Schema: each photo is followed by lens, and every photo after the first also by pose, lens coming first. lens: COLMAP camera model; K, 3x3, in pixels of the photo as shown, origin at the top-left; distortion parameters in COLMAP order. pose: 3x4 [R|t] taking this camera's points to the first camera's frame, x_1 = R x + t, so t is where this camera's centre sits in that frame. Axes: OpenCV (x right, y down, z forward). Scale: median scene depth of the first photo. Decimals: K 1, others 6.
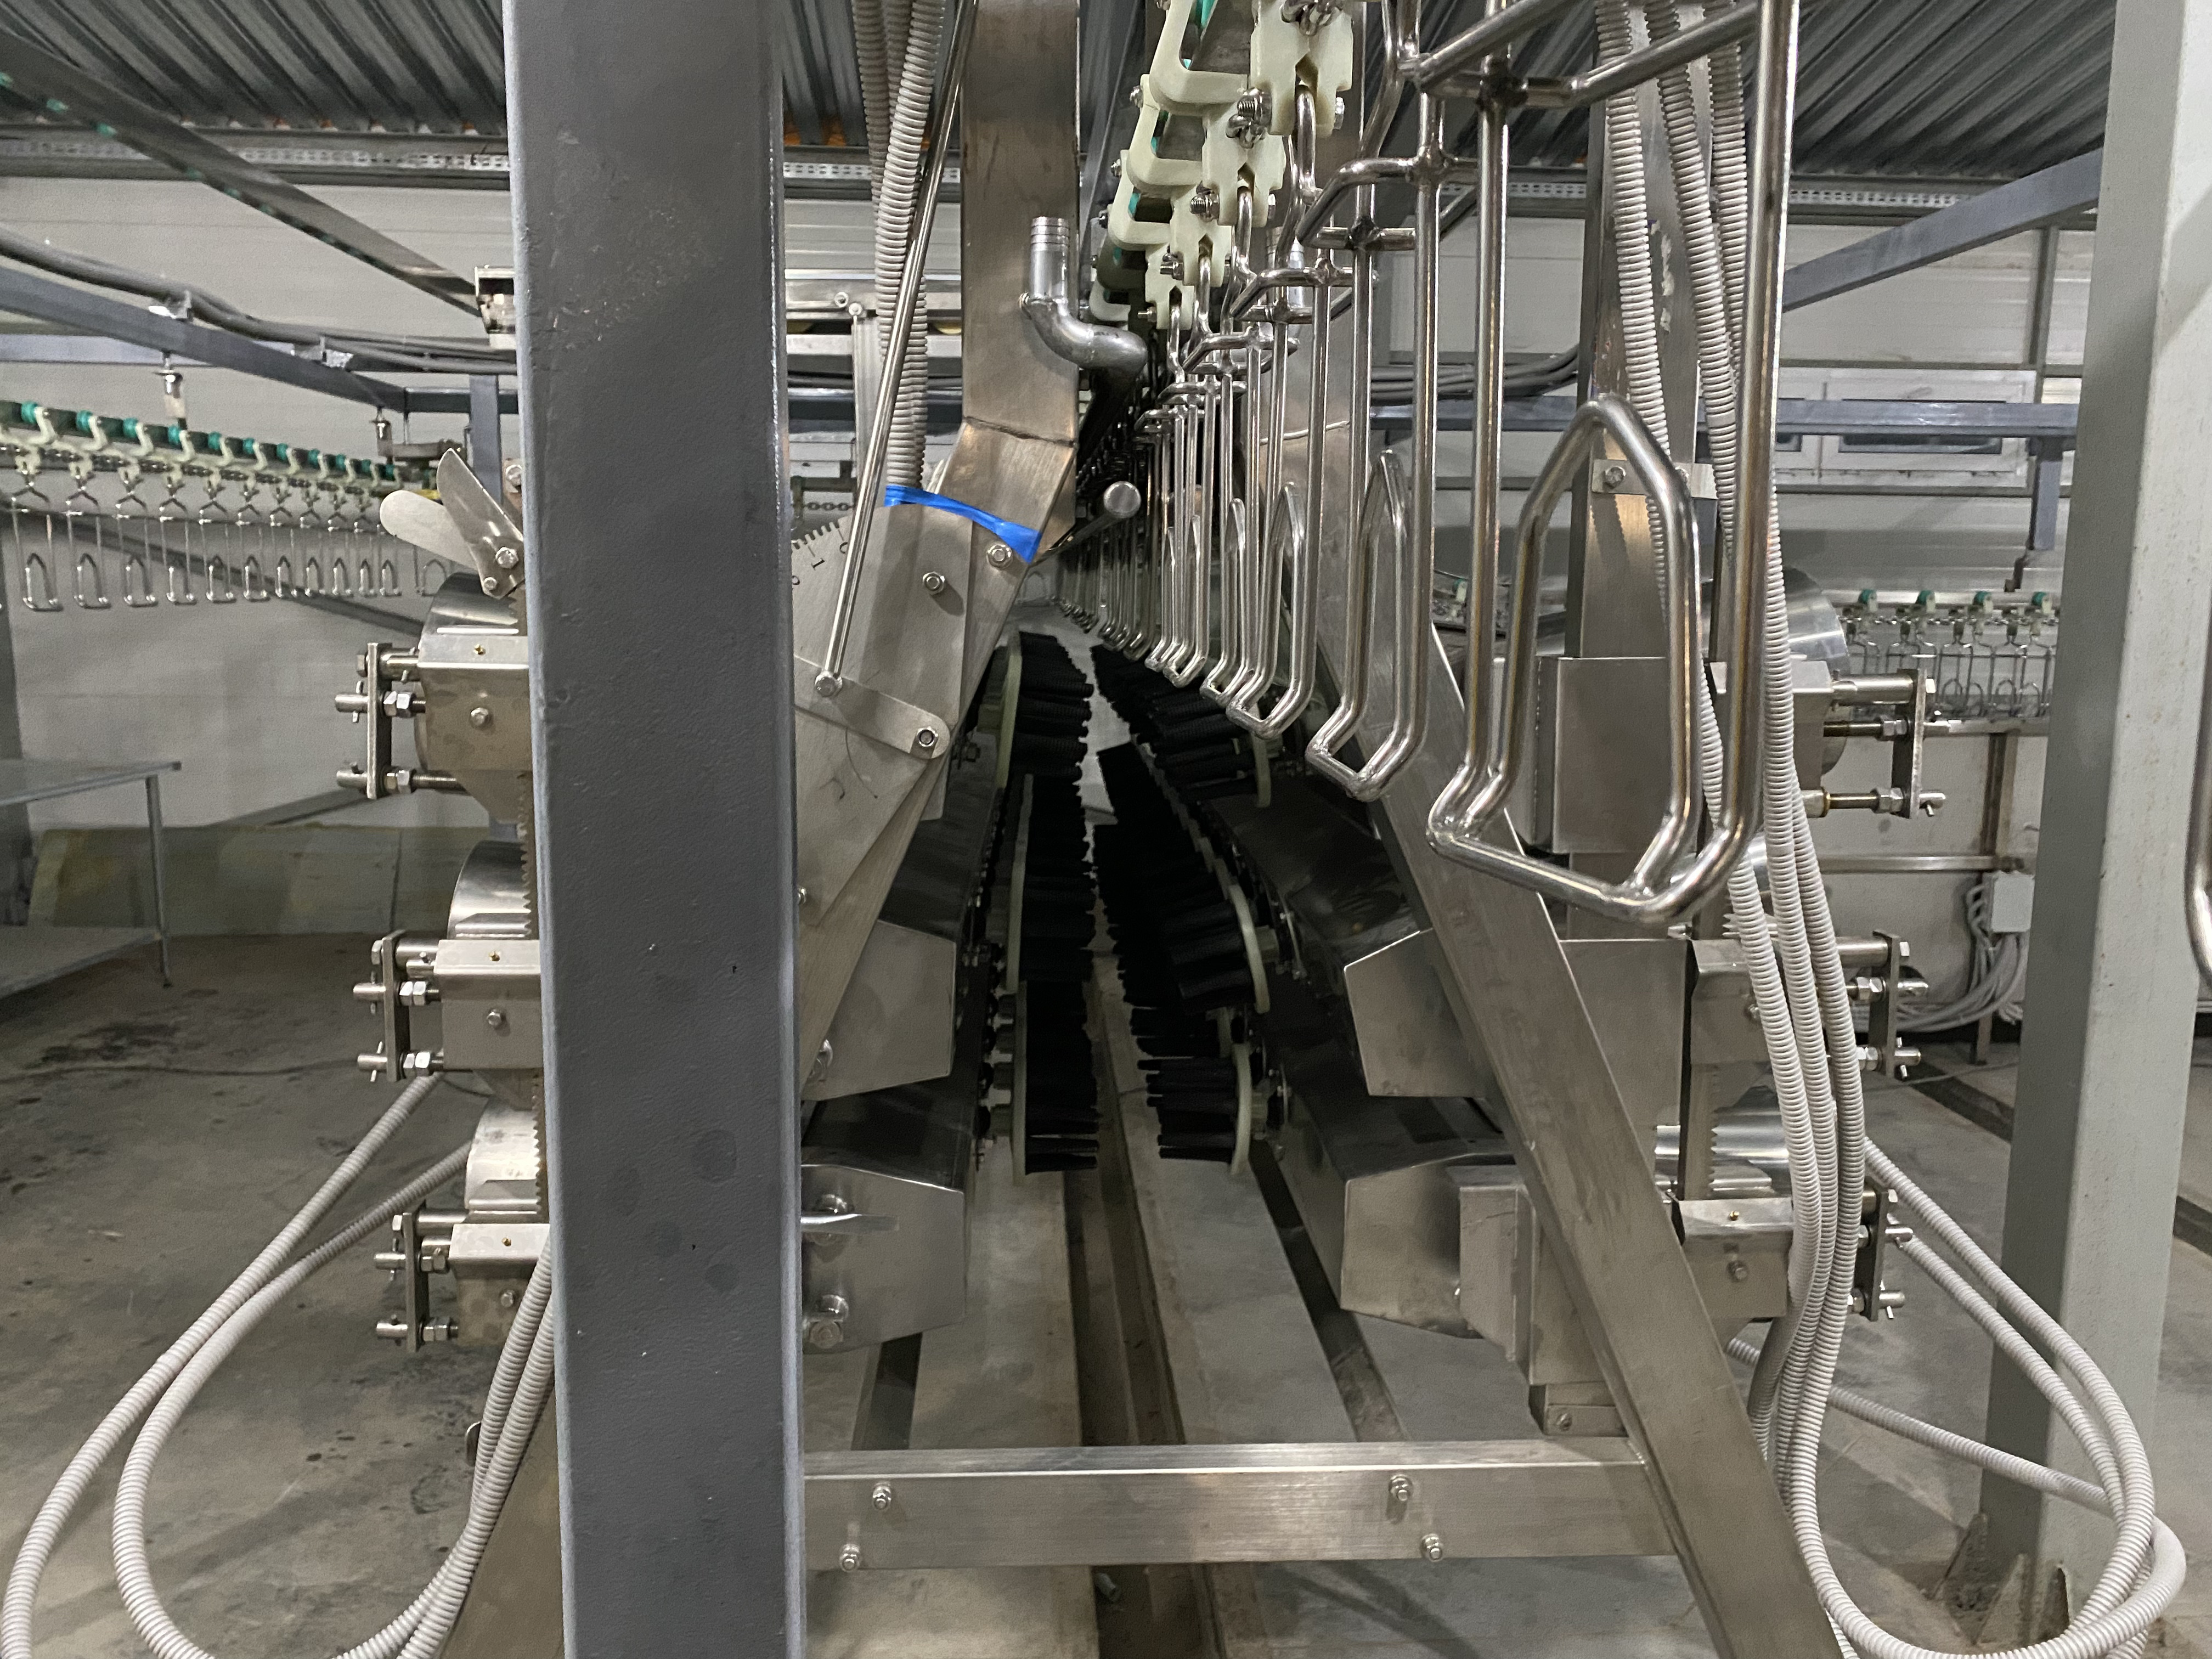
lens RADIAL K [[1672.2, 0, 1099.5], [0, 1672.2, 812.9], [0, 0, 1]] dist [0.023141, -0.018493]
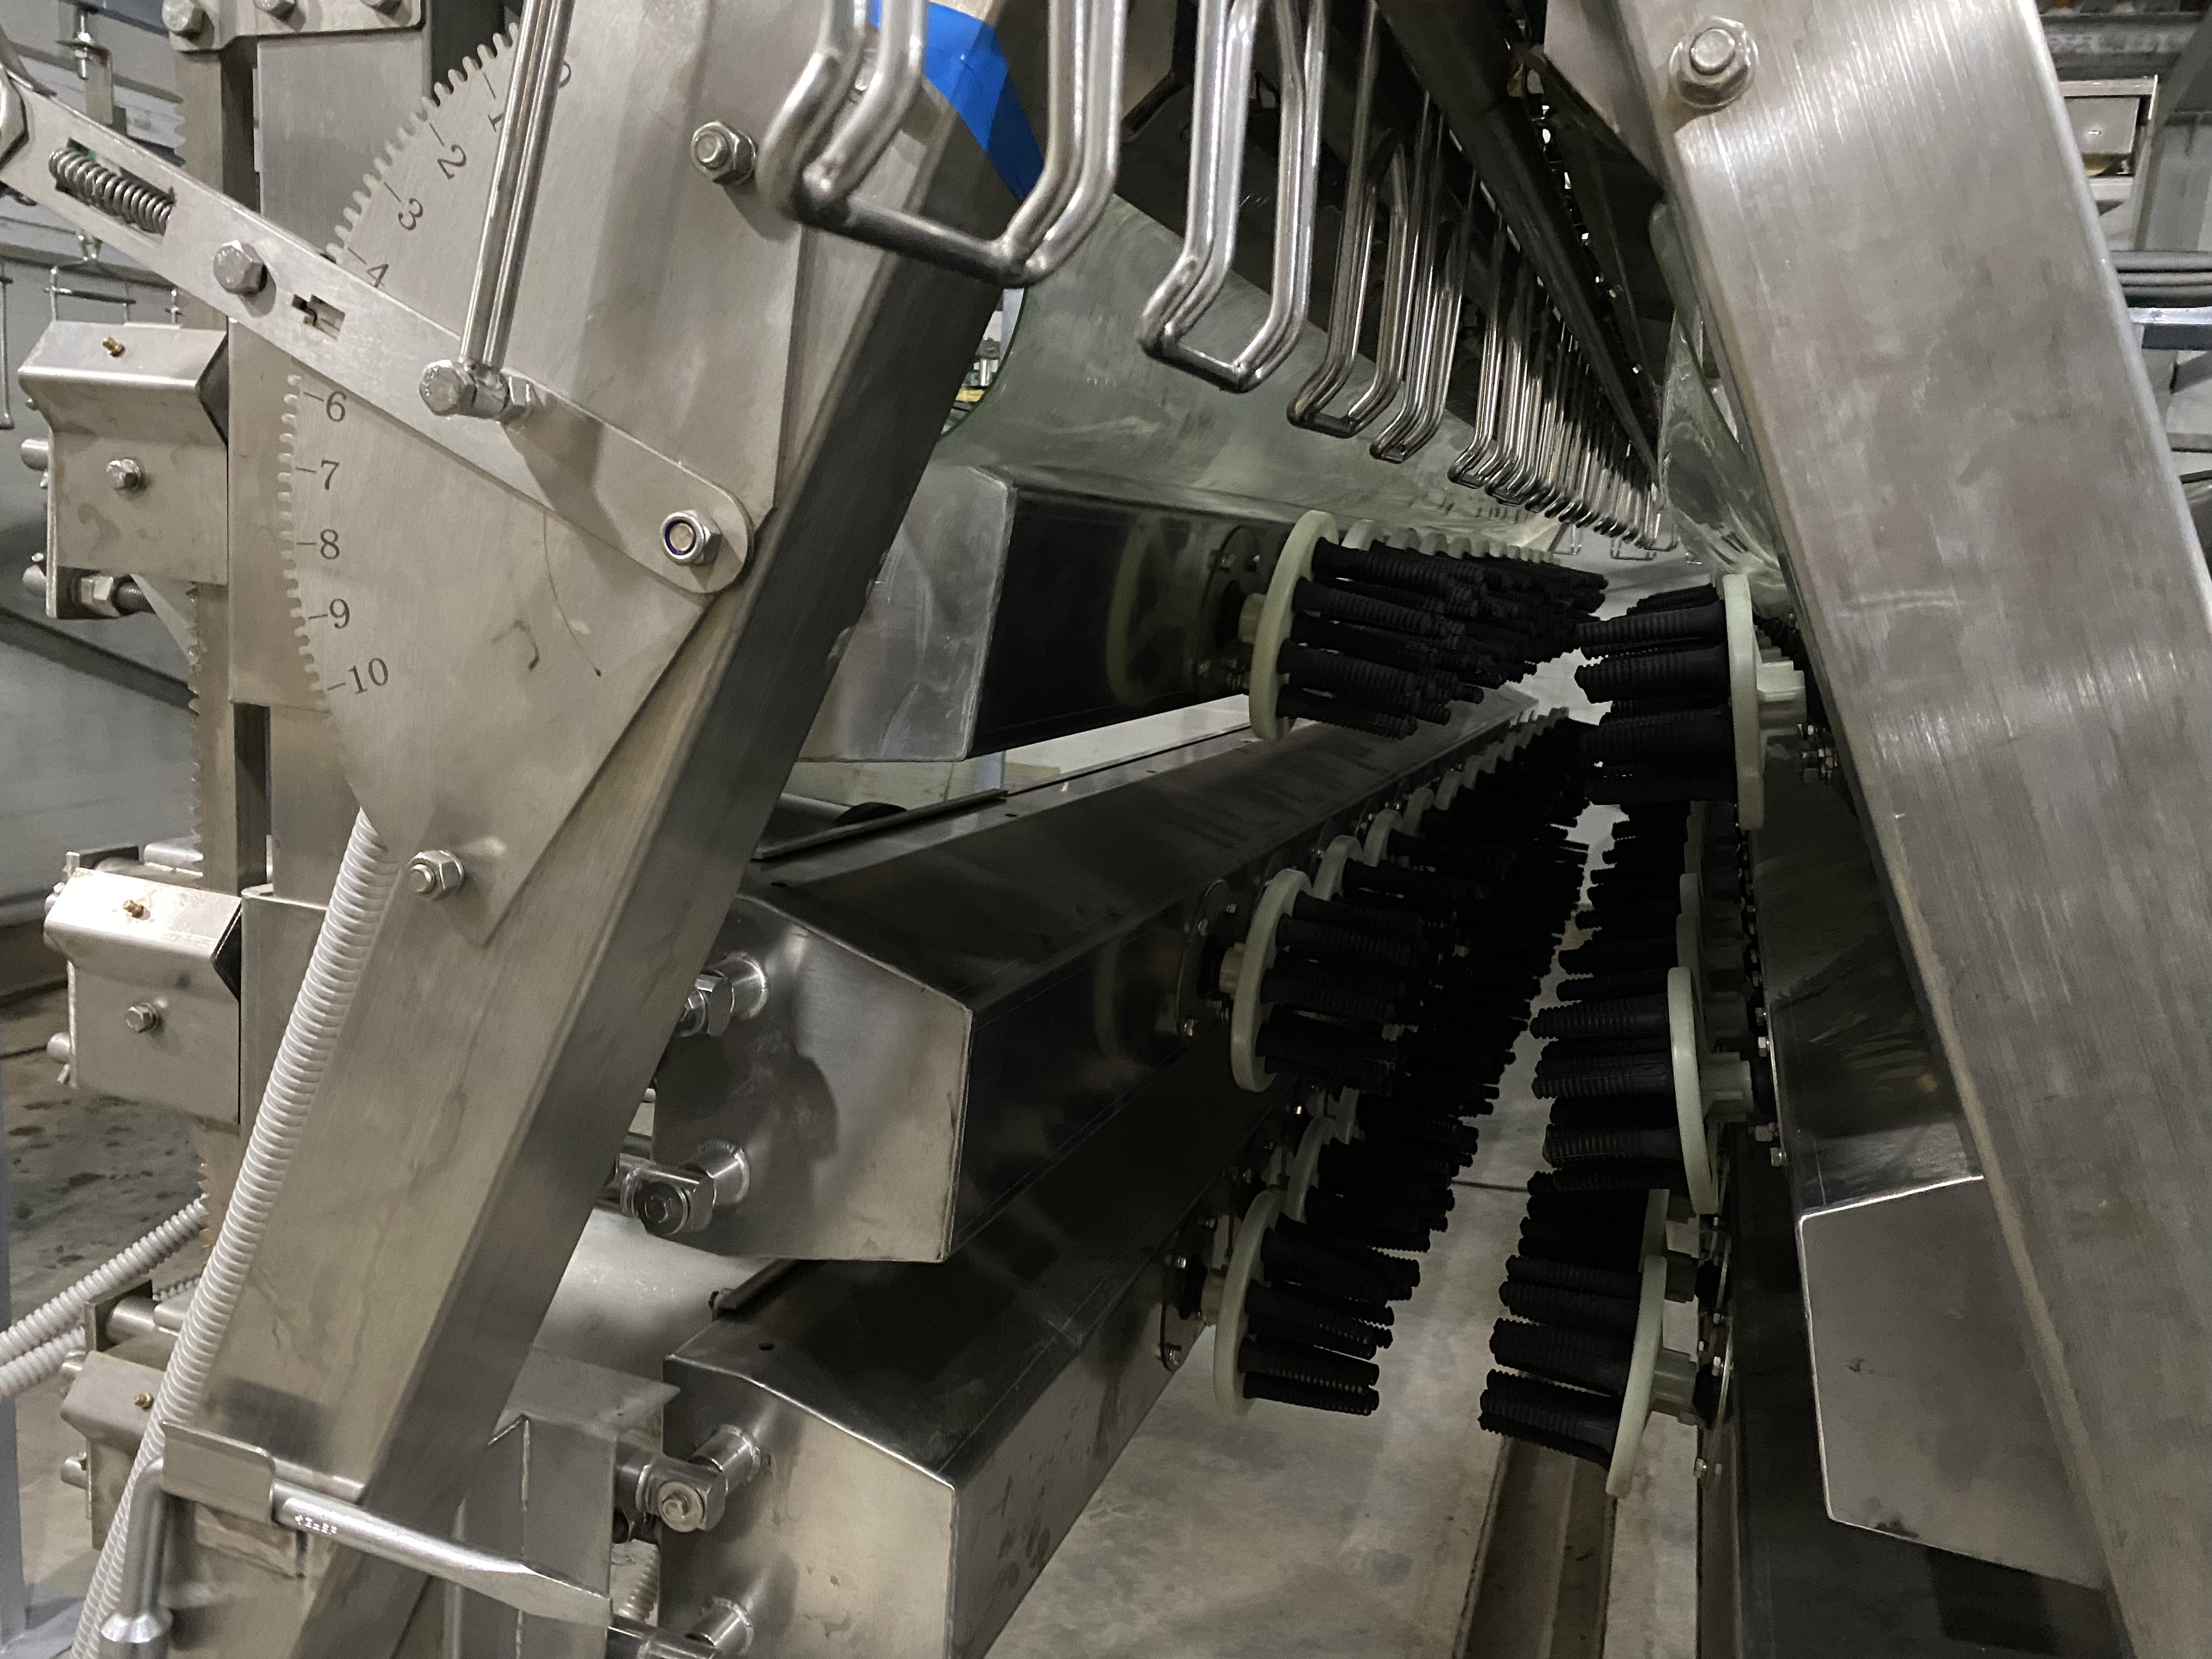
lens RADIAL K [[1672.2, 0, 1104.6], [0, 1672.2, 834.4], [0, 0, 1]] dist [0.023141, -0.018493]
pose [[0.922257, 0.126178, -0.365406, 0.124275], [-0.118225, 0.992004, 0.044159, -0.002033], [0.368056, 0.002474, 0.929800, 0.522019]]
